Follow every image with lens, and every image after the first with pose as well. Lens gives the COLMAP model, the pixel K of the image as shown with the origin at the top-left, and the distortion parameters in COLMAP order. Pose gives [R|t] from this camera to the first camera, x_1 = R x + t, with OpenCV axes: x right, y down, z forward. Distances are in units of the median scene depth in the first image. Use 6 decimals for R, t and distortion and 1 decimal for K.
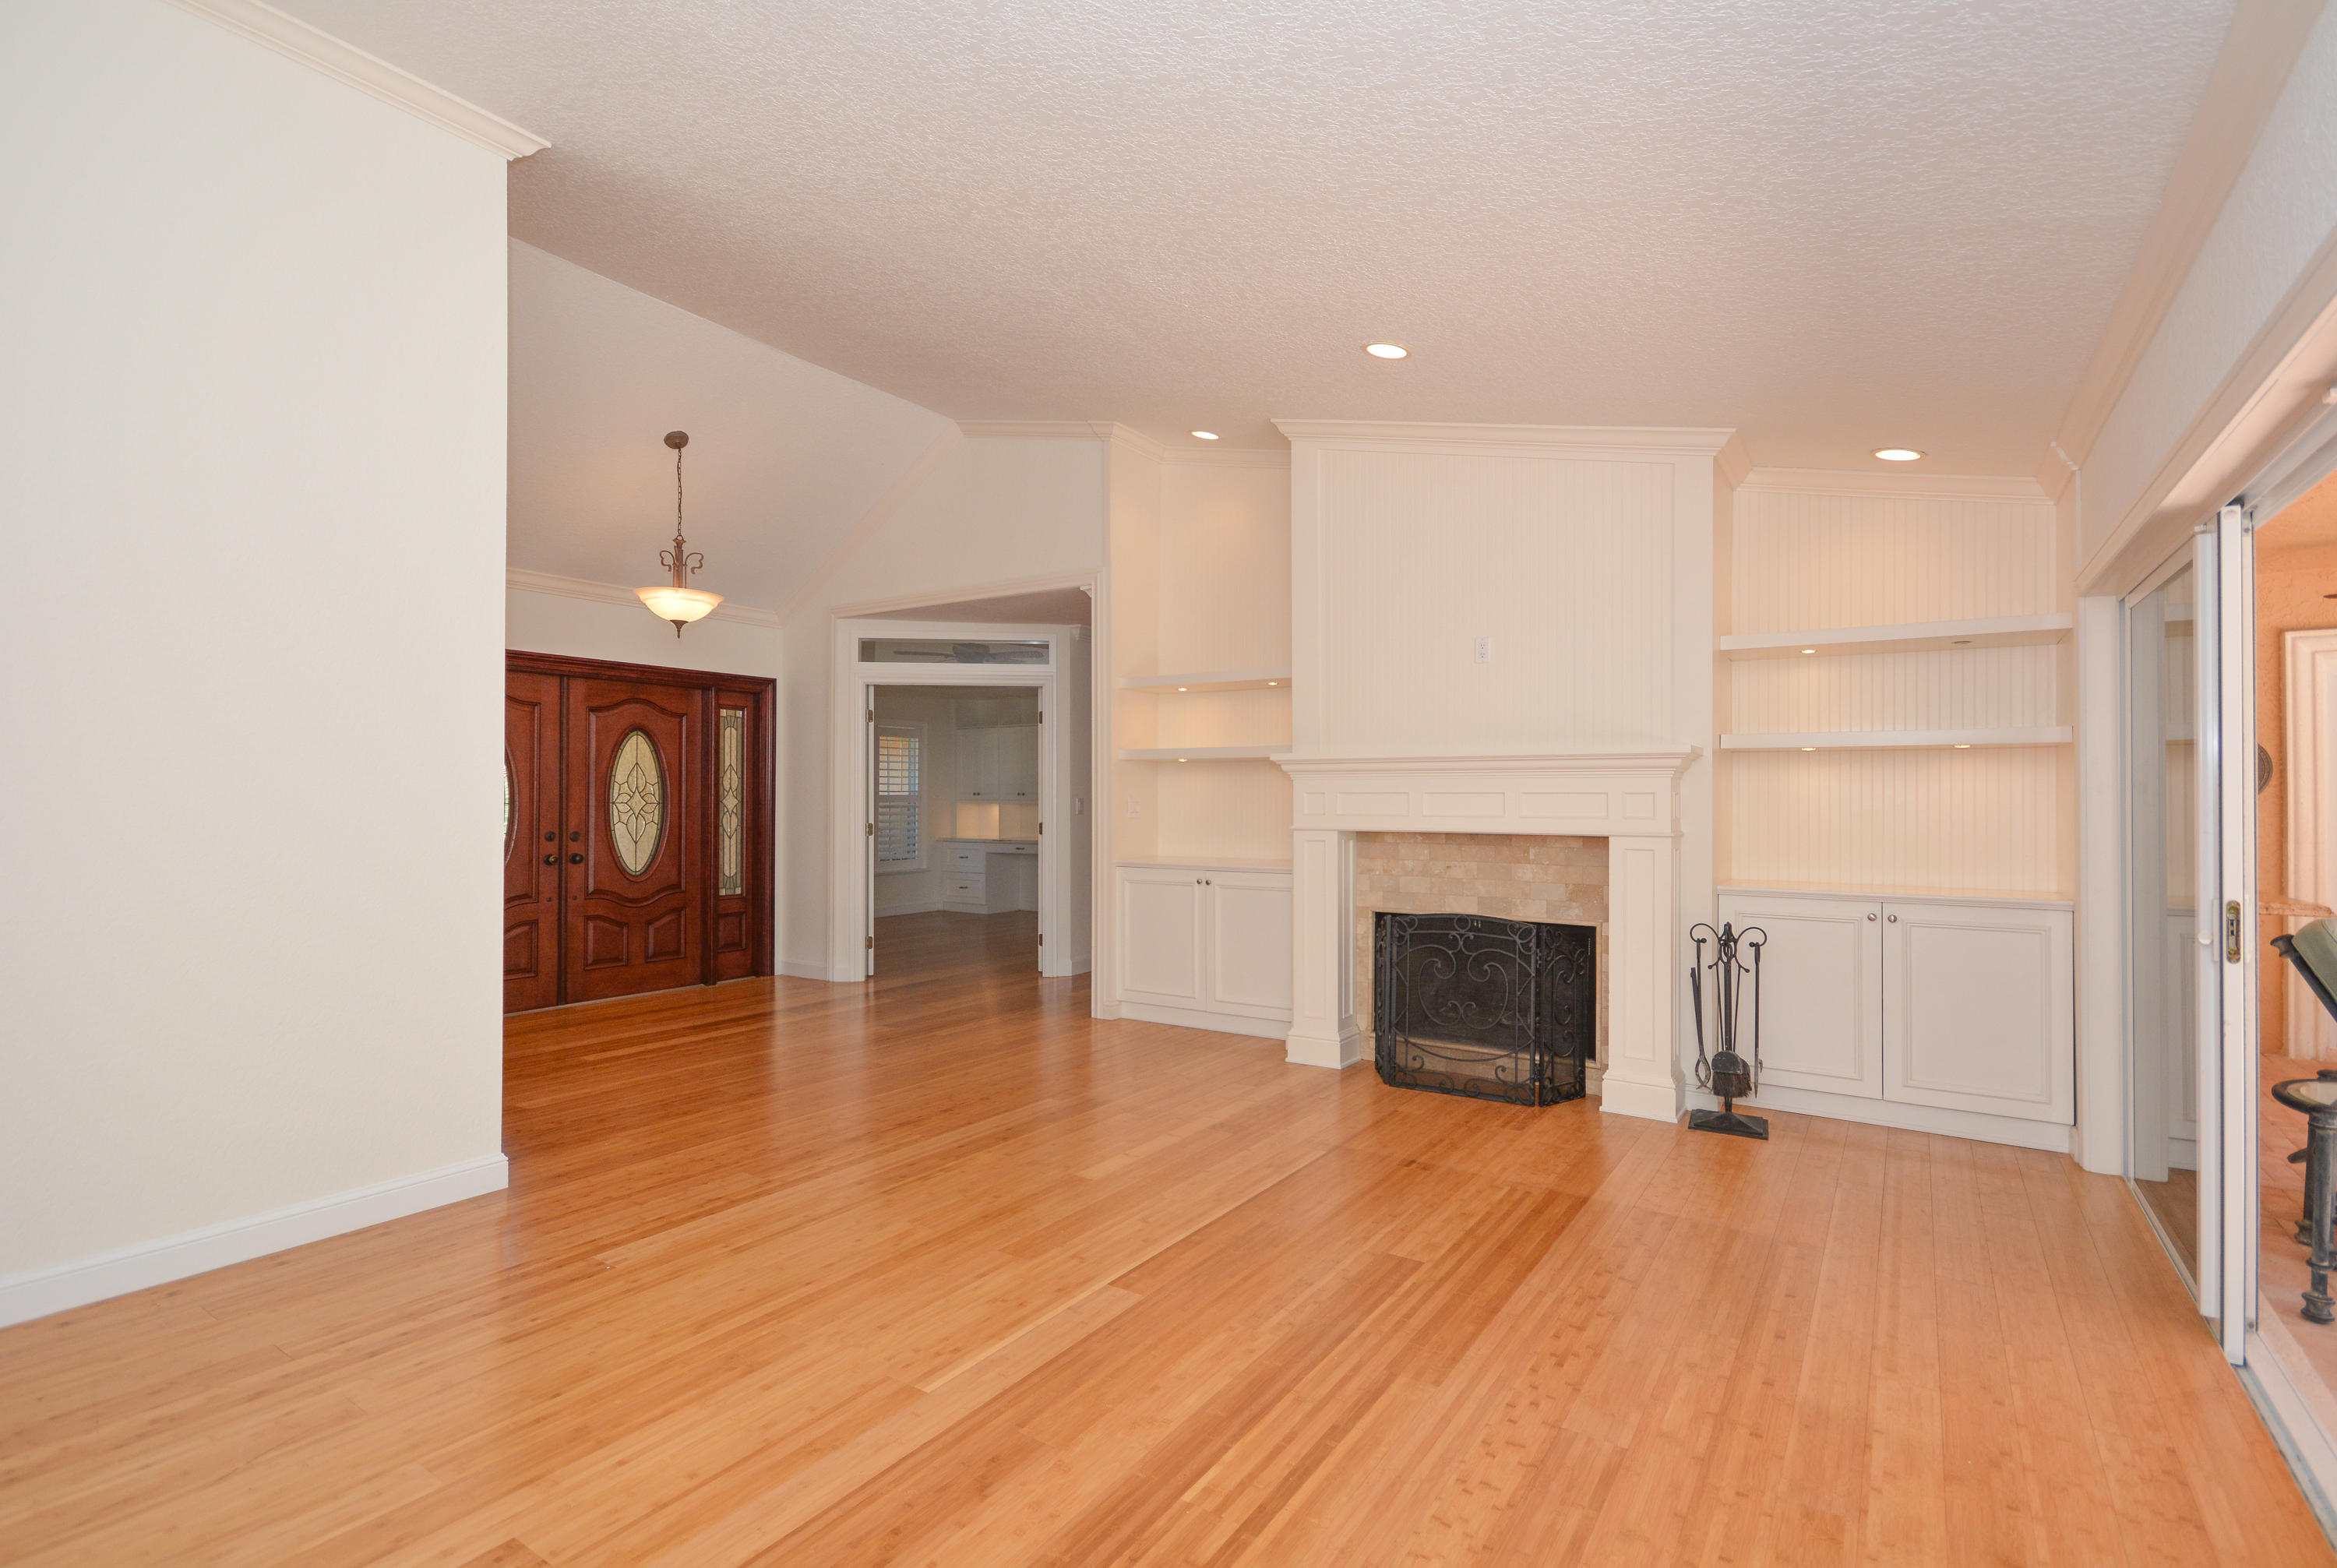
lens RADIAL K [[1082.1, 0, 1119.6], [0, 1082.1, 792.5], [0, 0, 1]] dist [-0.050582, -0.000011]
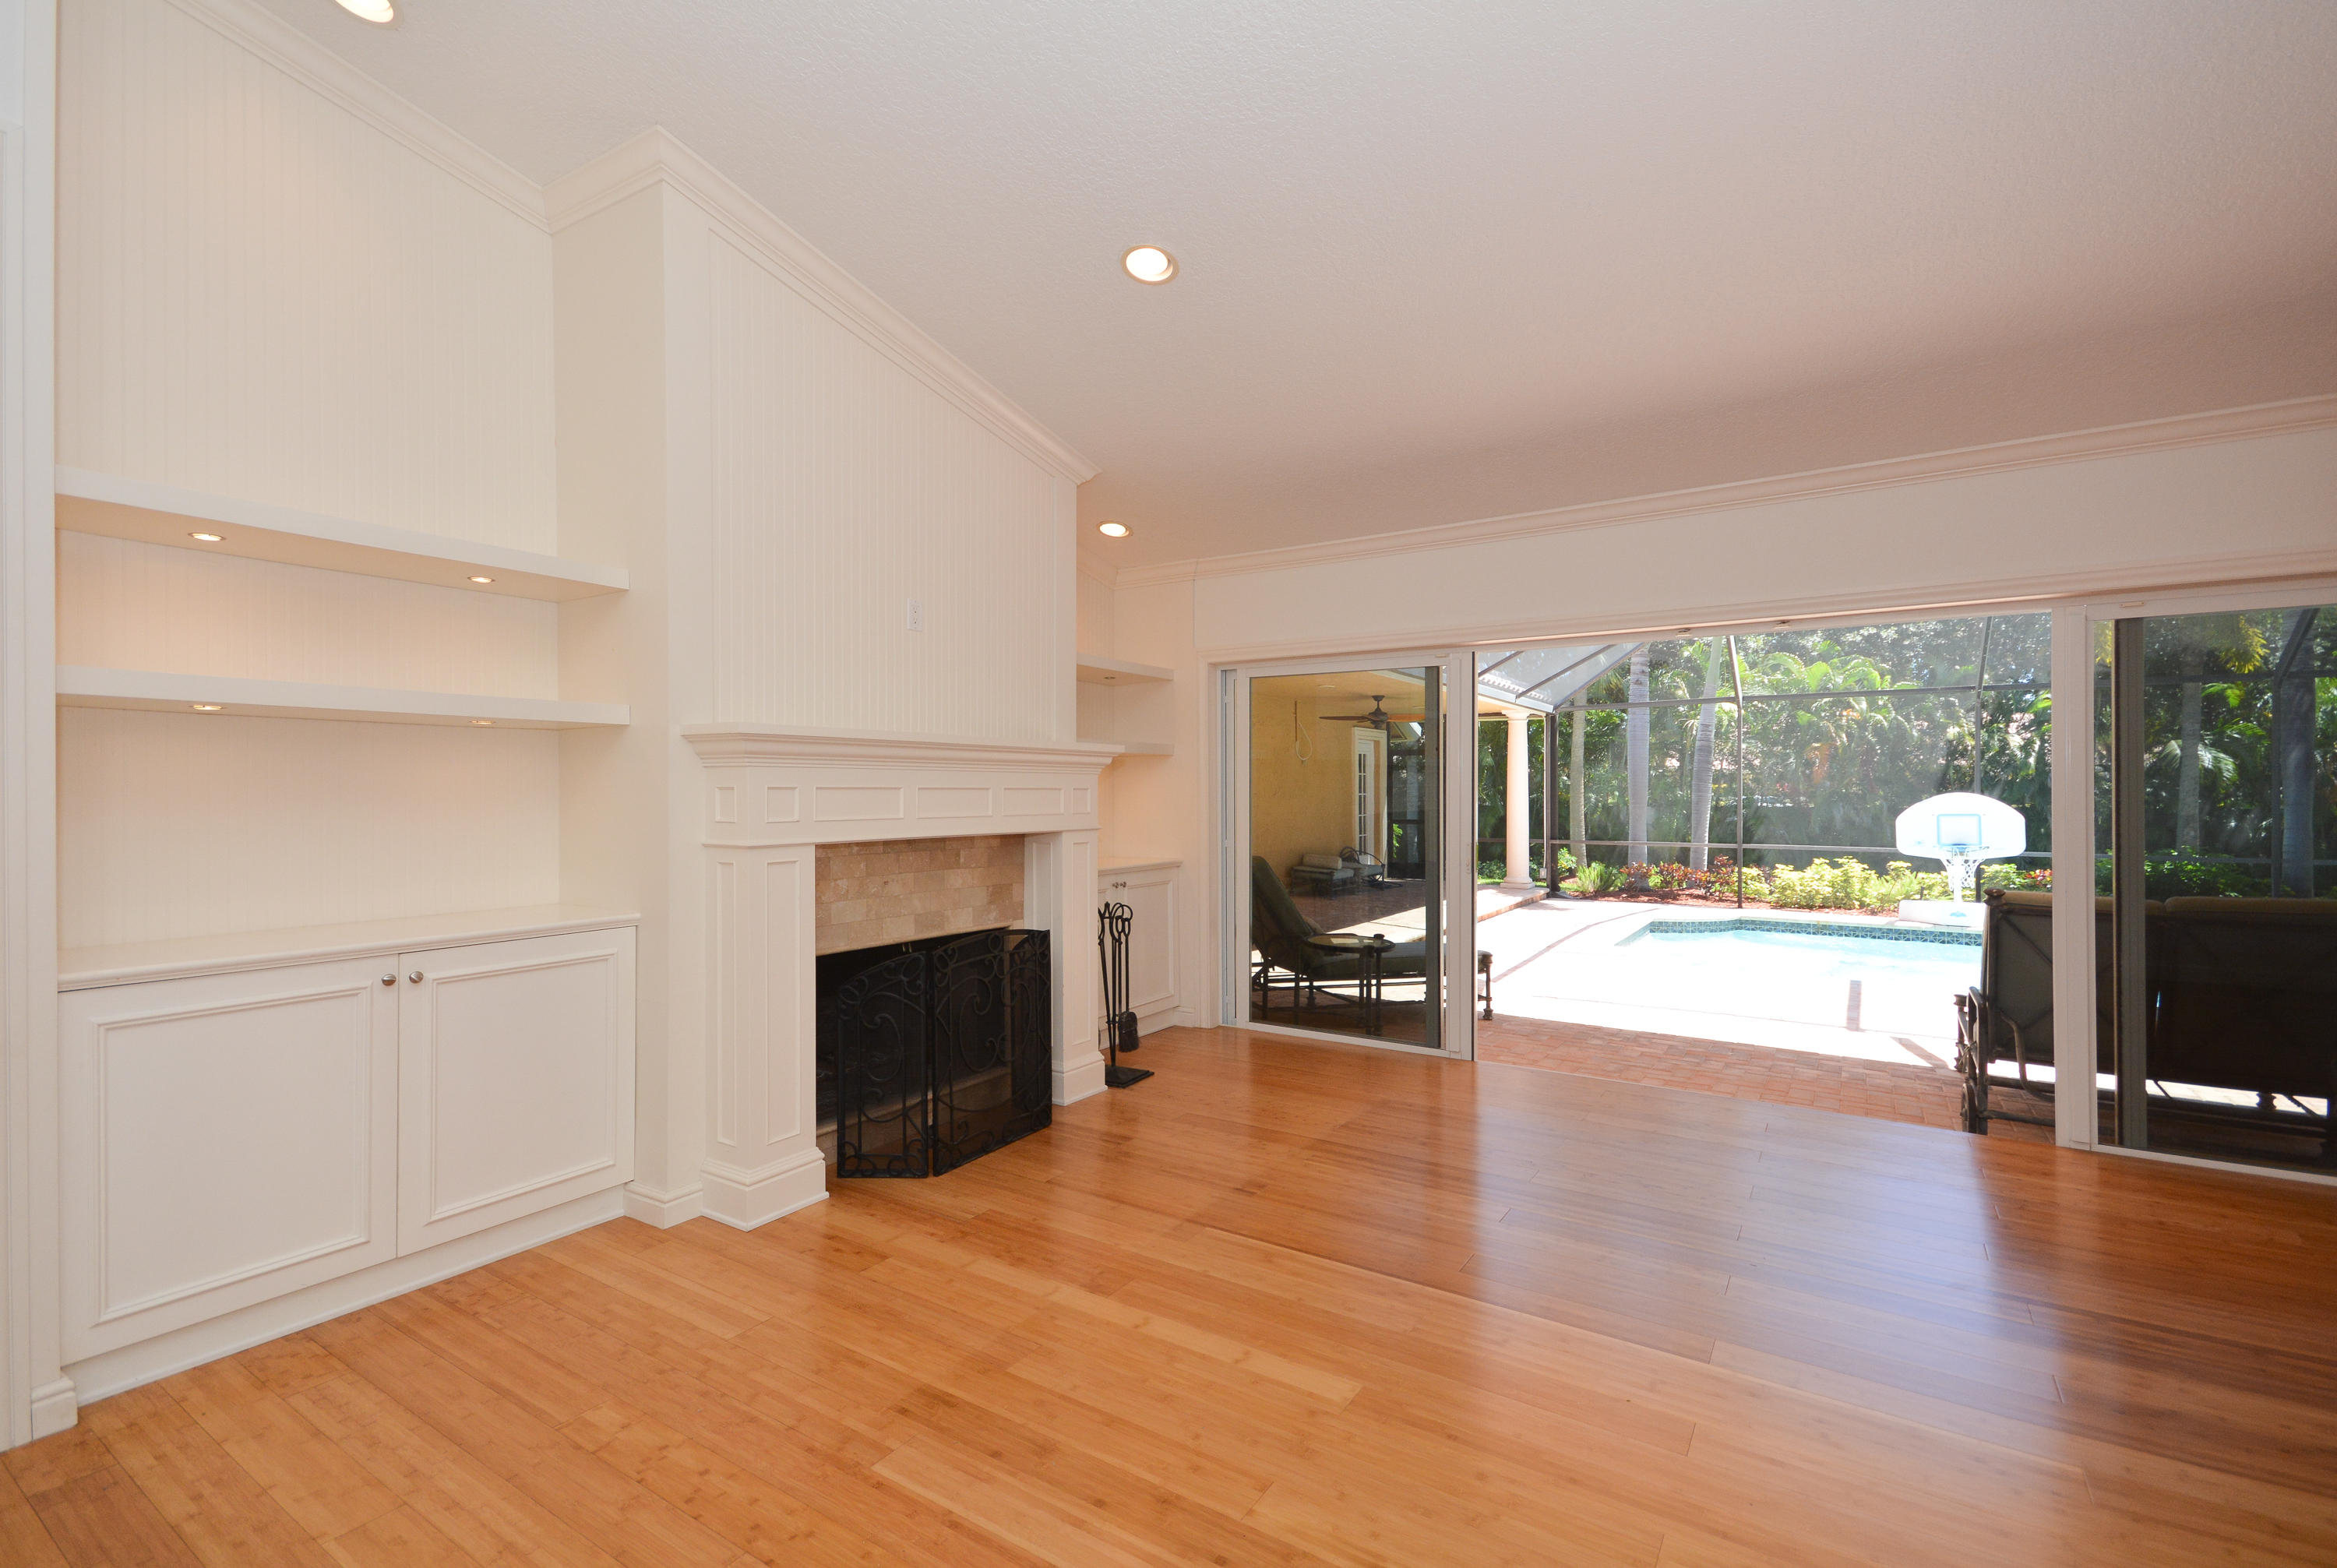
lens RADIAL K [[1043.8, 0, 1174.3], [0, 1043.8, 762.2], [0, 0, 1]] dist [0.013684, -0.006242]
pose [[-0.046664, 0.018367, 0.998742, -0.588523], [-0.006269, 0.999806, -0.018680, -0.008963], [-0.998891, -0.007133, -0.046540, 1.010820]]
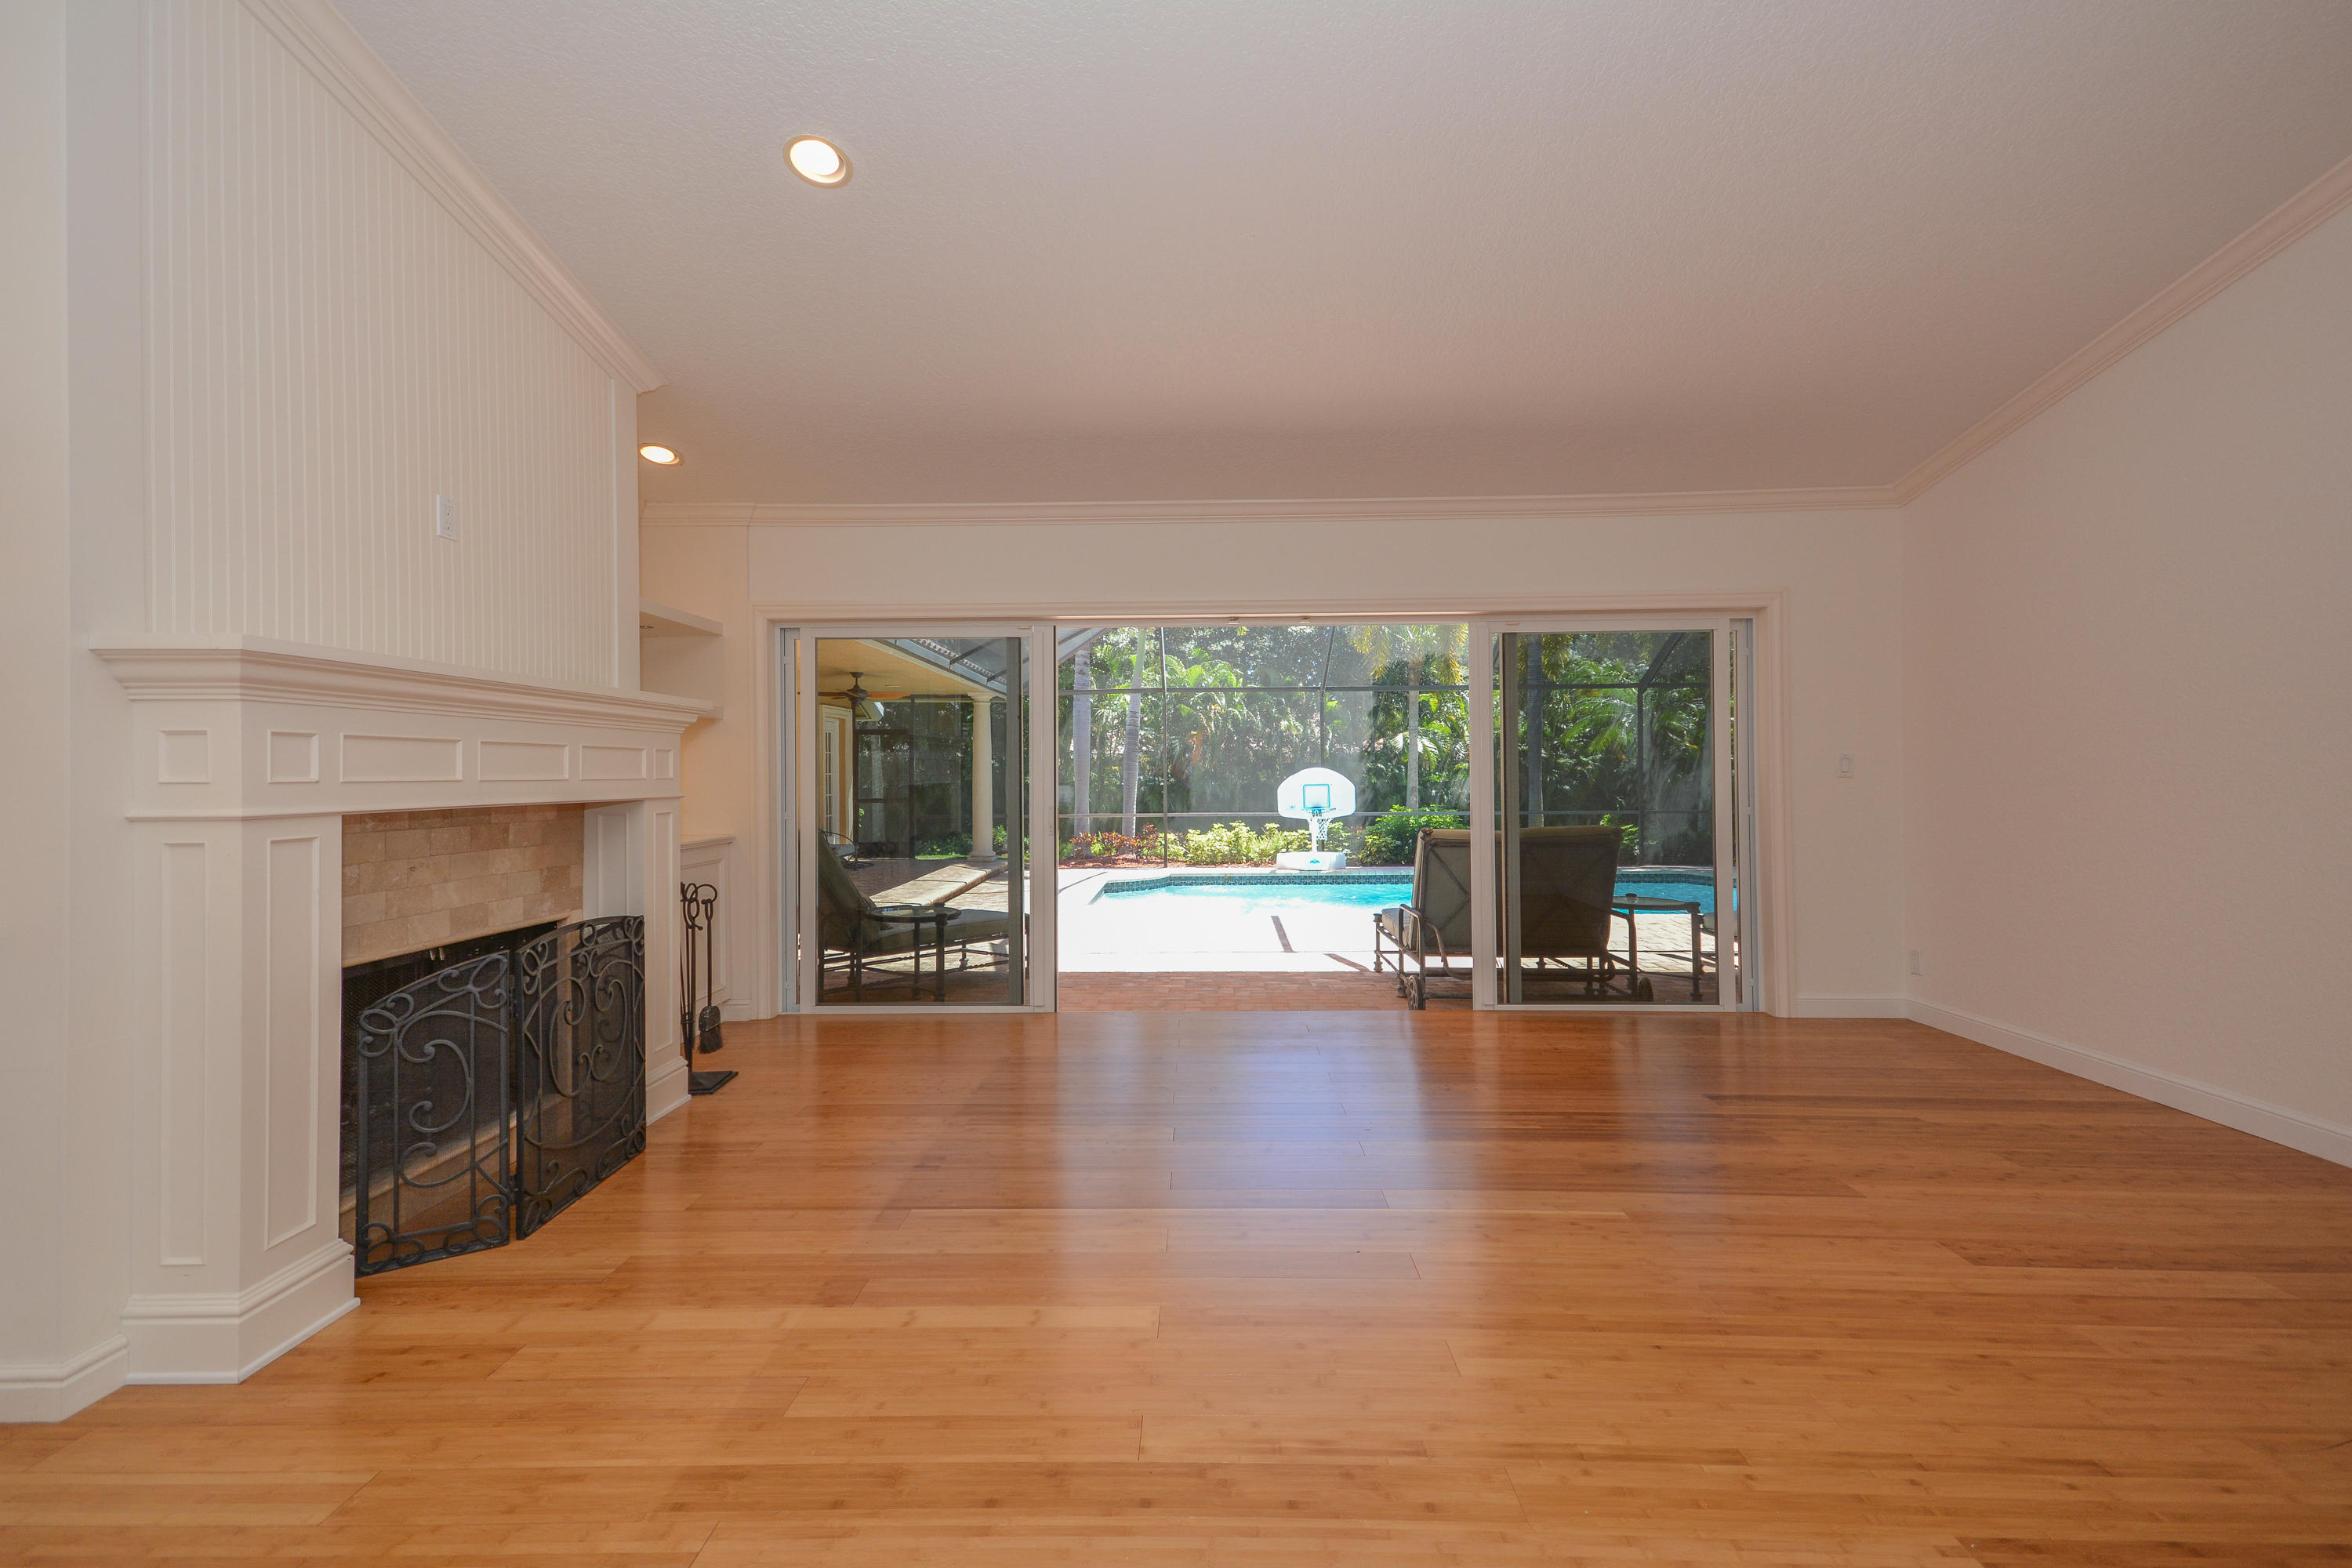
lens RADIAL K [[1019.7, 0, 1186.7], [0, 1019.7, 740.3], [0, 0, 1]] dist [0.041776, -0.012986]
pose [[-0.576299, 0.022254, 0.816936, -0.508809], [-0.001959, 0.999589, -0.028612, 0.016254], [-0.817237, -0.018090, -0.576018, 1.206491]]
